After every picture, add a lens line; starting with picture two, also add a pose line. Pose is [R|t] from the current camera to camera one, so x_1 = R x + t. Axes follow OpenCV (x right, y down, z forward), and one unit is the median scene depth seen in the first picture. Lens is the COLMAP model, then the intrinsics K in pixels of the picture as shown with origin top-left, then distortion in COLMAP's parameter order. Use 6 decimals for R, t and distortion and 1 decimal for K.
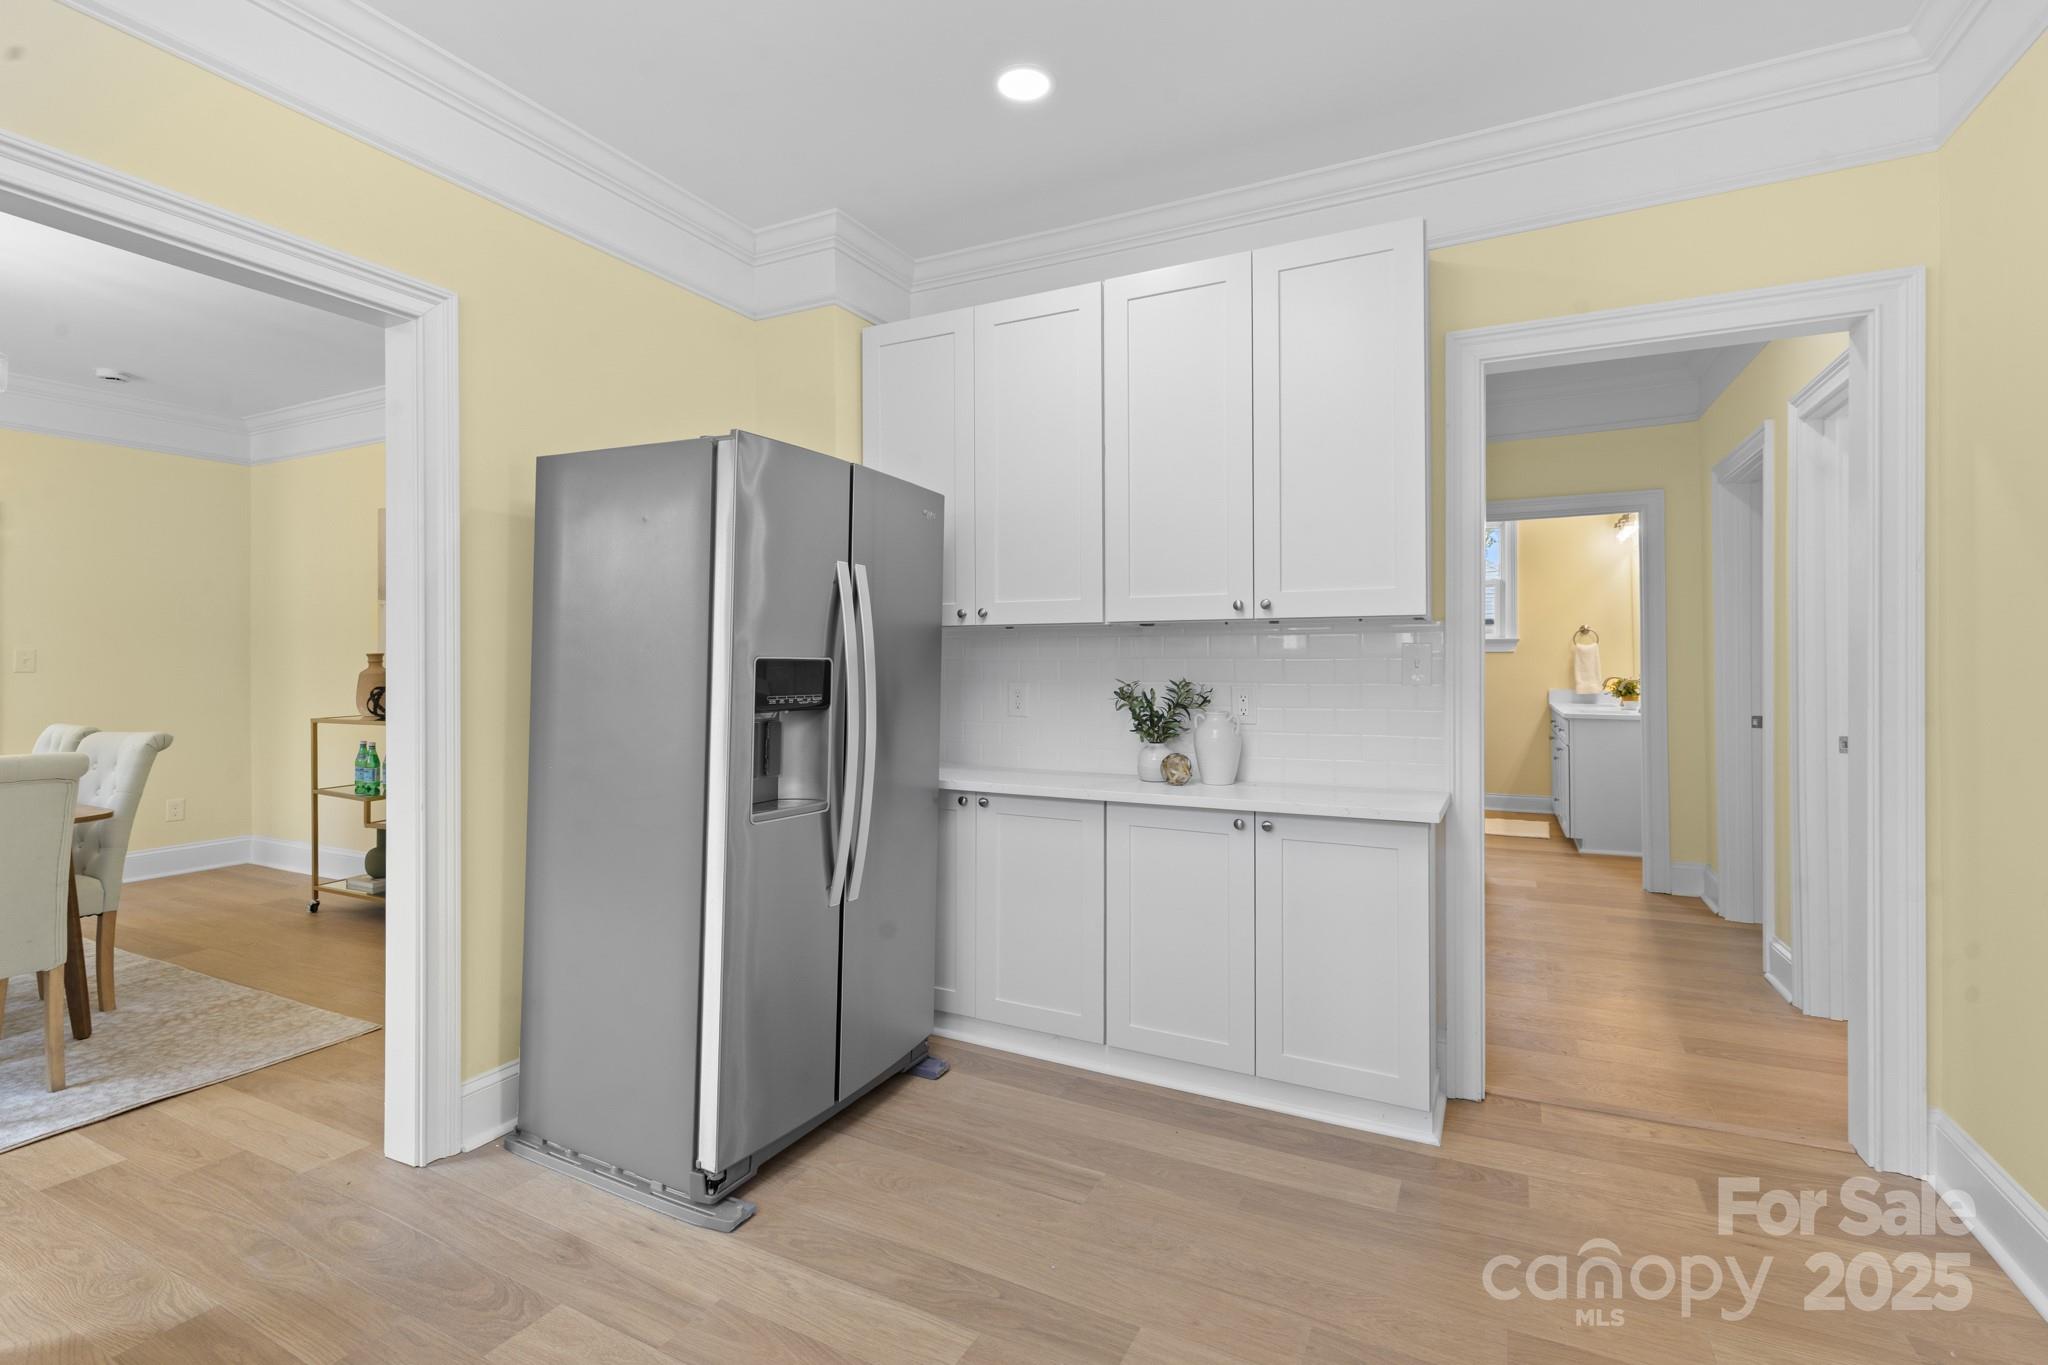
lens RADIAL K [[924.6, 0, 1011.7], [0, 924.6, 651.9], [0, 0, 1]] dist [0.007735, -0.000268]
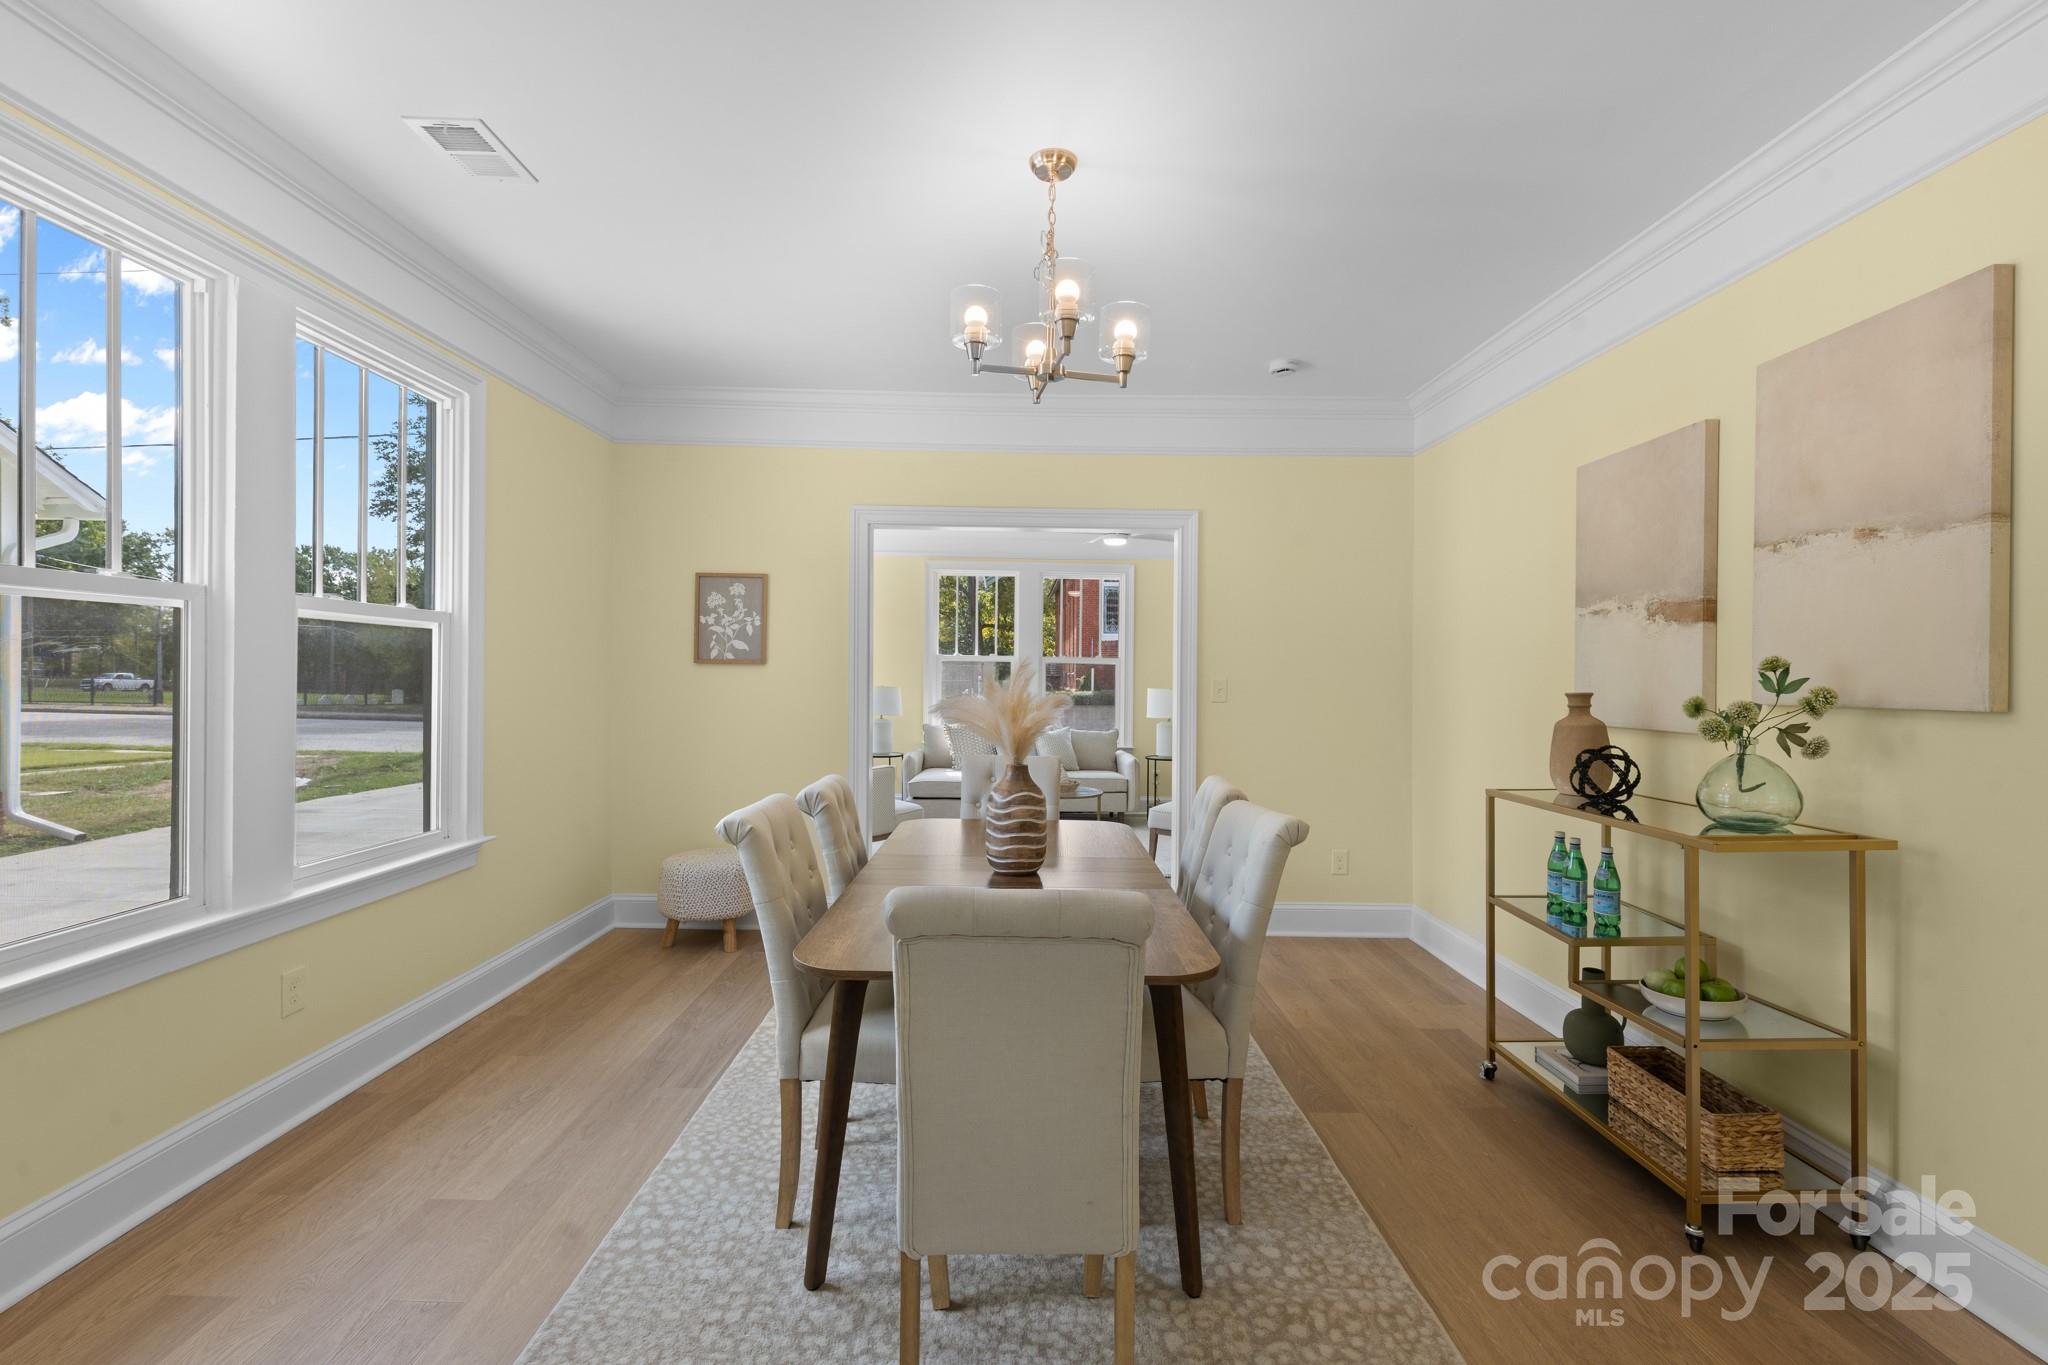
lens RADIAL K [[924.6, 0, 1024.1], [0, 924.6, 675.4], [0, 0, 1]] dist [0.007735, -0.000268]
pose [[0.465535, 0.007176, -0.885000, -0.317619], [-0.001442, 0.999972, 0.007350, -0.013930], [0.885028, -0.002145, 0.465533, 0.393170]]
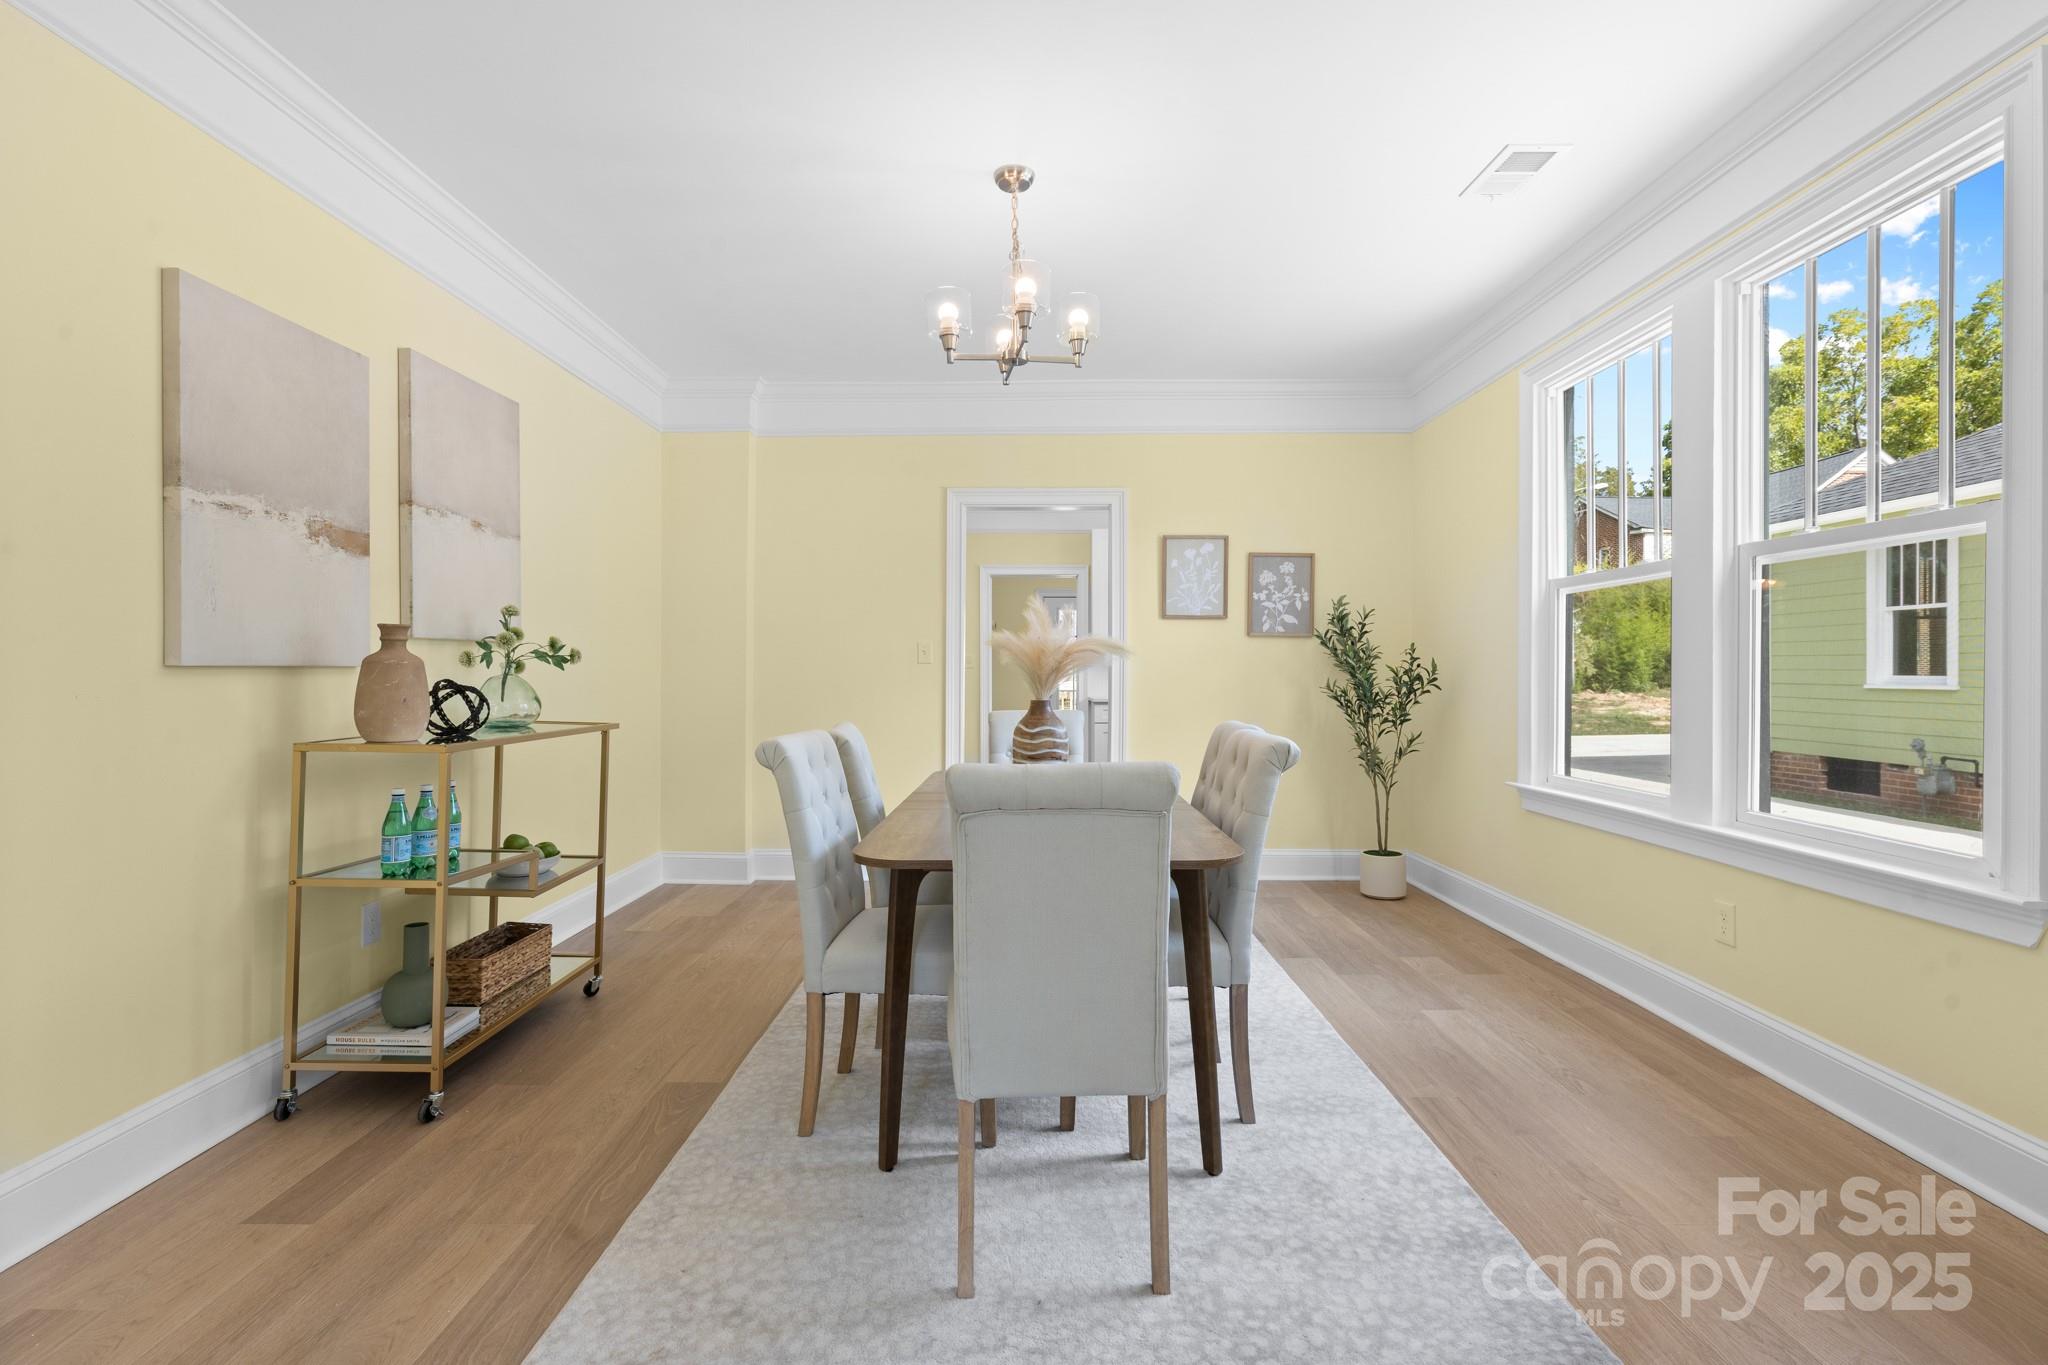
lens RADIAL K [[924.6, 0, 1024.7], [0, 924.6, 676.4], [0, 0, 1]] dist [0.007735, -0.000268]
pose [[-0.454213, -0.001575, 0.890892, -1.346344], [-0.009336, 0.999952, -0.002992, 0.030325], [-0.890844, -0.009677, -0.454206, 0.933016]]
